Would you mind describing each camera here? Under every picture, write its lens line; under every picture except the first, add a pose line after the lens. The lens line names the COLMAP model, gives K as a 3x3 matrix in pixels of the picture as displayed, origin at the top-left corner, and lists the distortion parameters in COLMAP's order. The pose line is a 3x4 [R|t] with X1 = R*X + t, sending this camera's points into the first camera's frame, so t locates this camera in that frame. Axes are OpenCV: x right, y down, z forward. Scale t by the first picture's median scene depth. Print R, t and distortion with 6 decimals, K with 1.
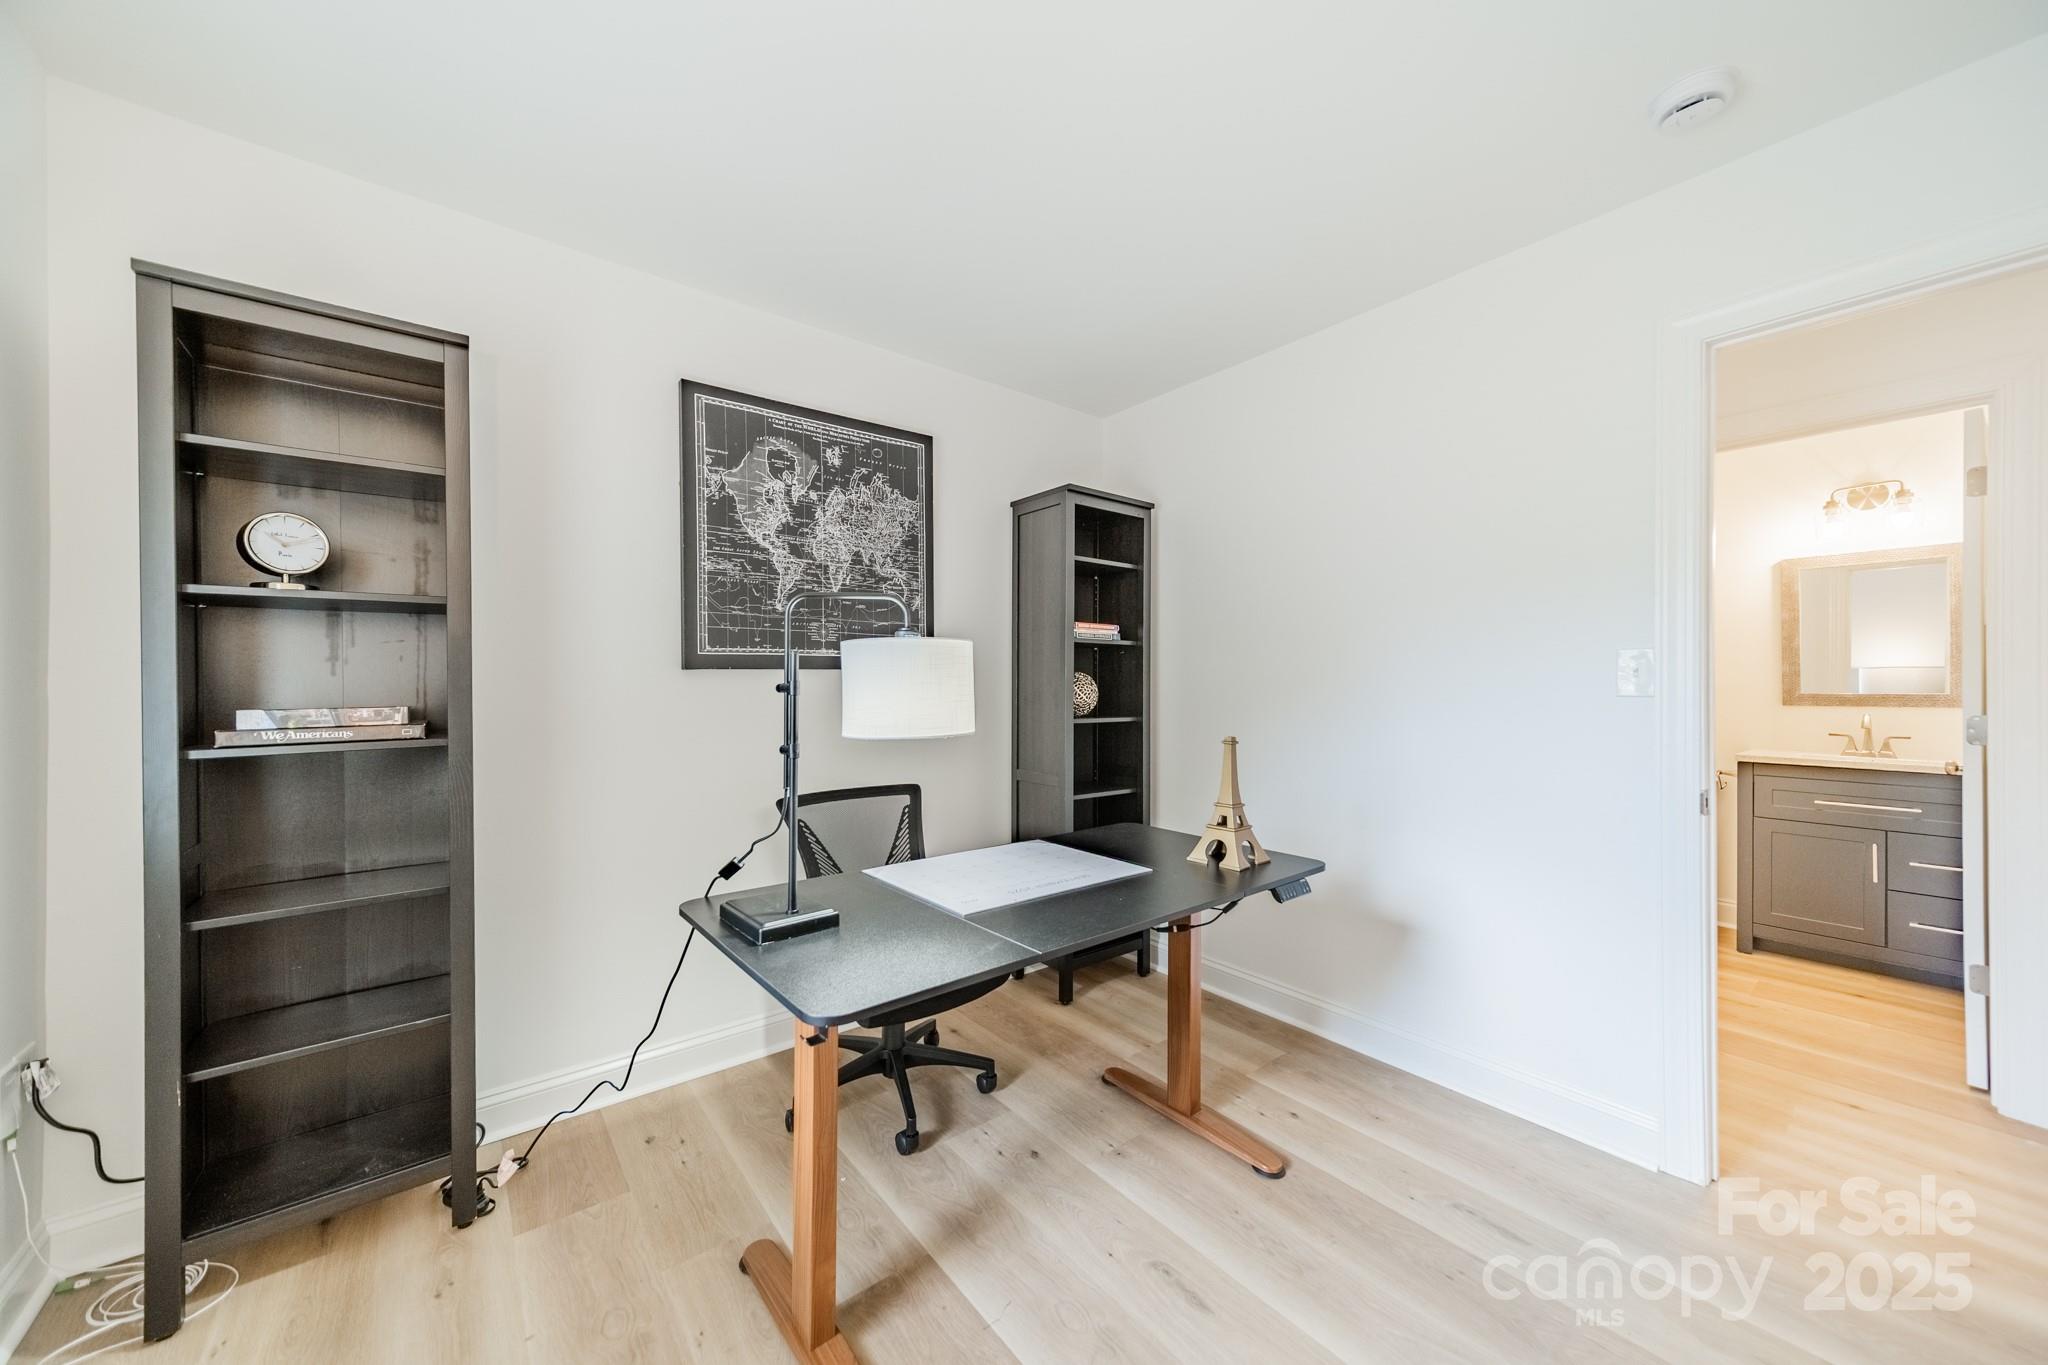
lens RADIAL K [[727.7, 0, 1021.3], [0, 727.7, 684.6], [0, 0, 1]] dist [0.009282, -0.000301]
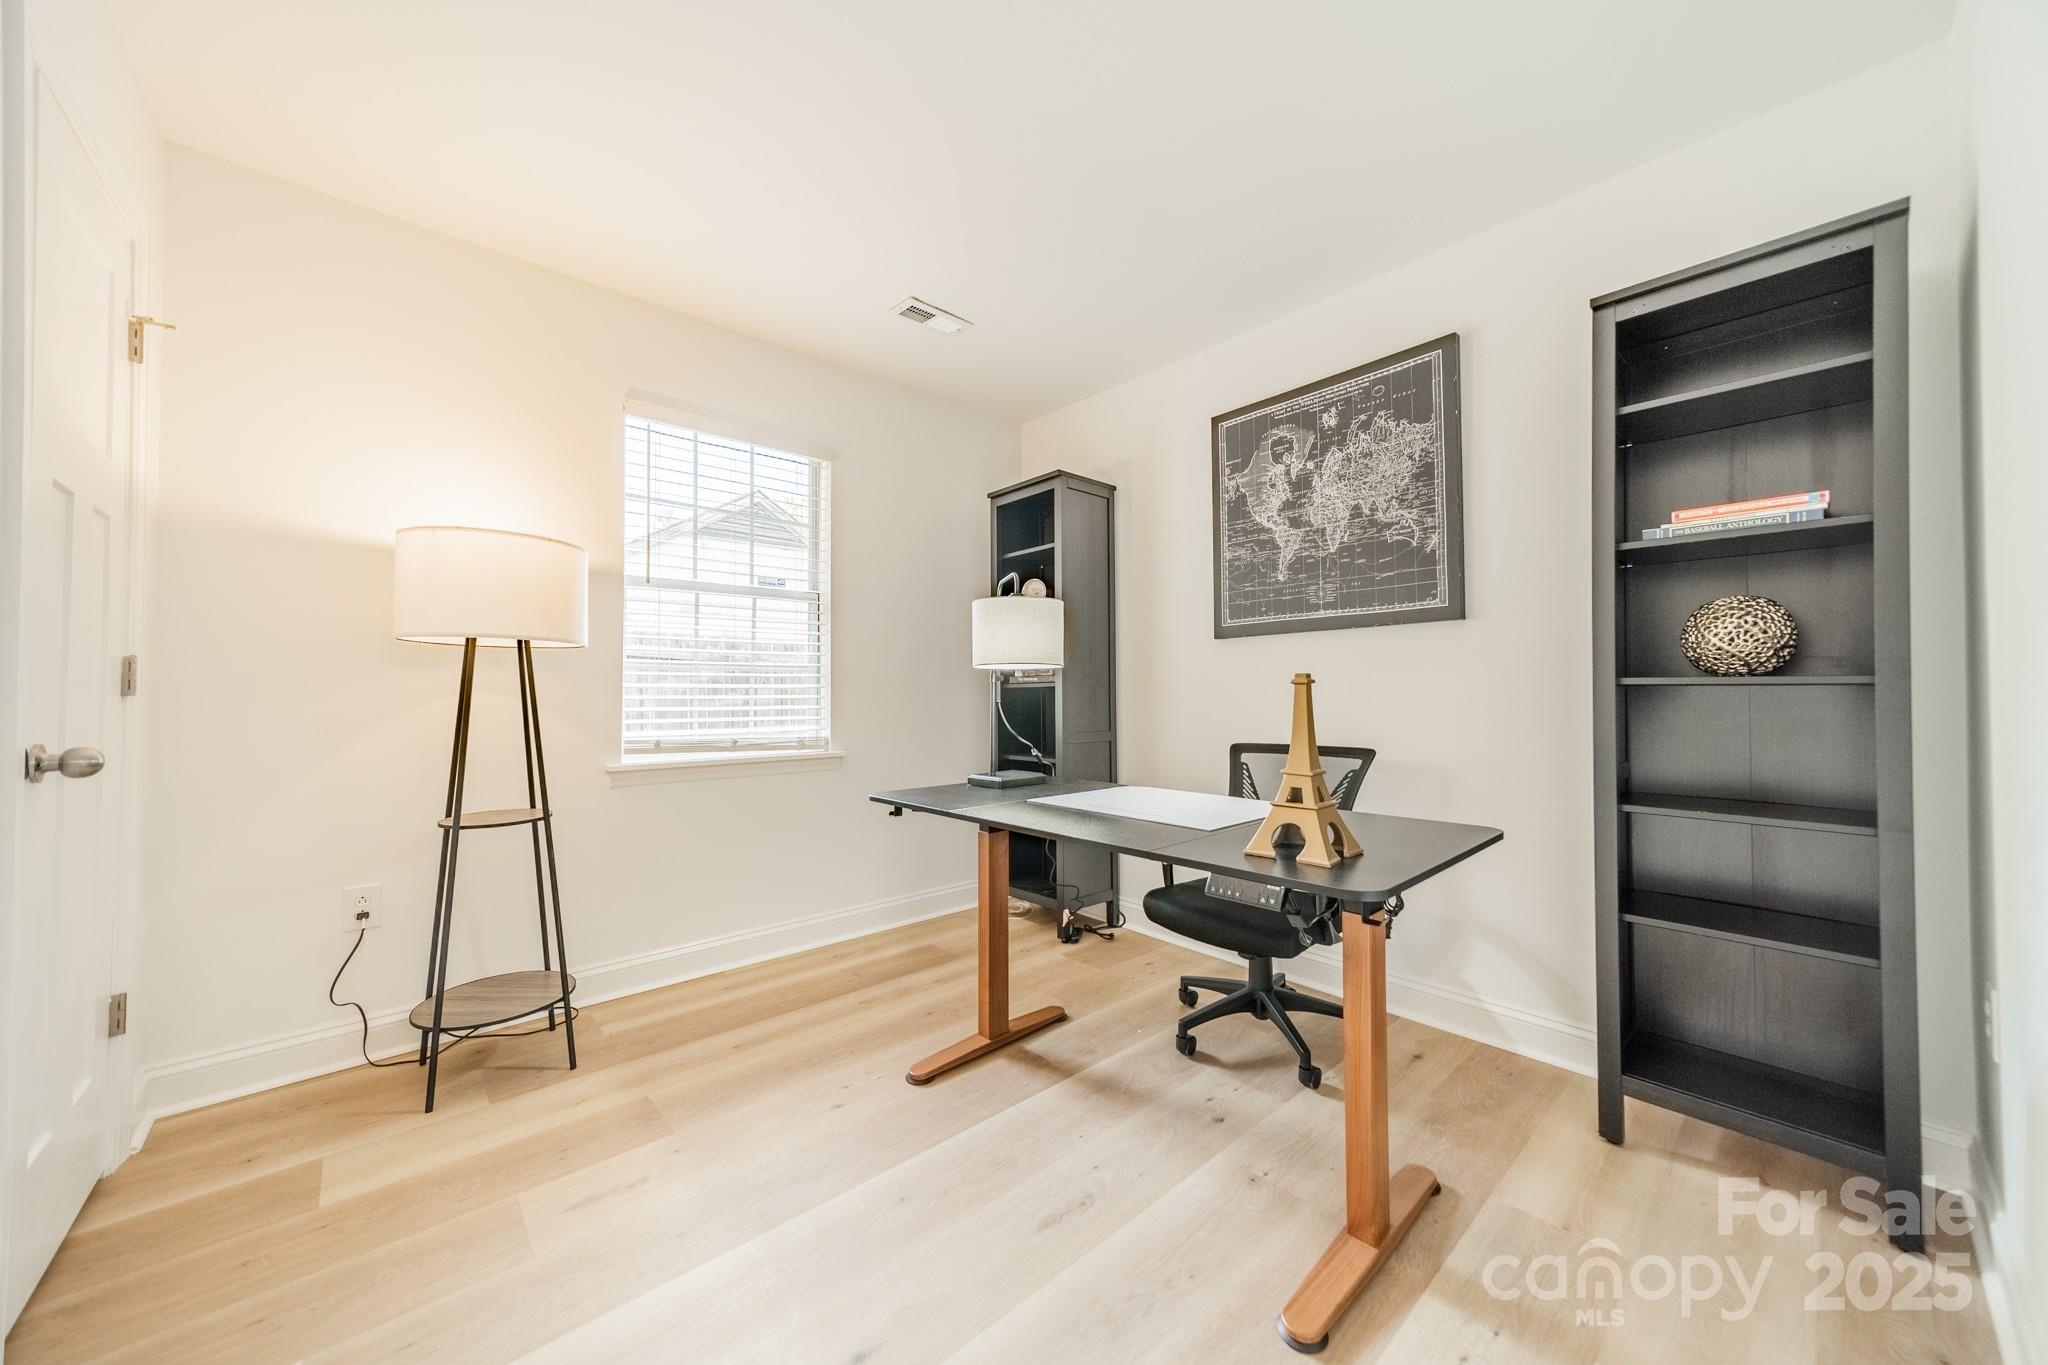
lens RADIAL K [[727.7, 0, 1034.3], [0, 727.7, 683.1], [0, 0, 1]] dist [0.009282, -0.000301]
pose [[0.070491, -0.013719, -0.997418, 0.750074], [0.001901, 0.999905, -0.013619, 0.069419], [0.997511, -0.000936, 0.070511, 0.545497]]
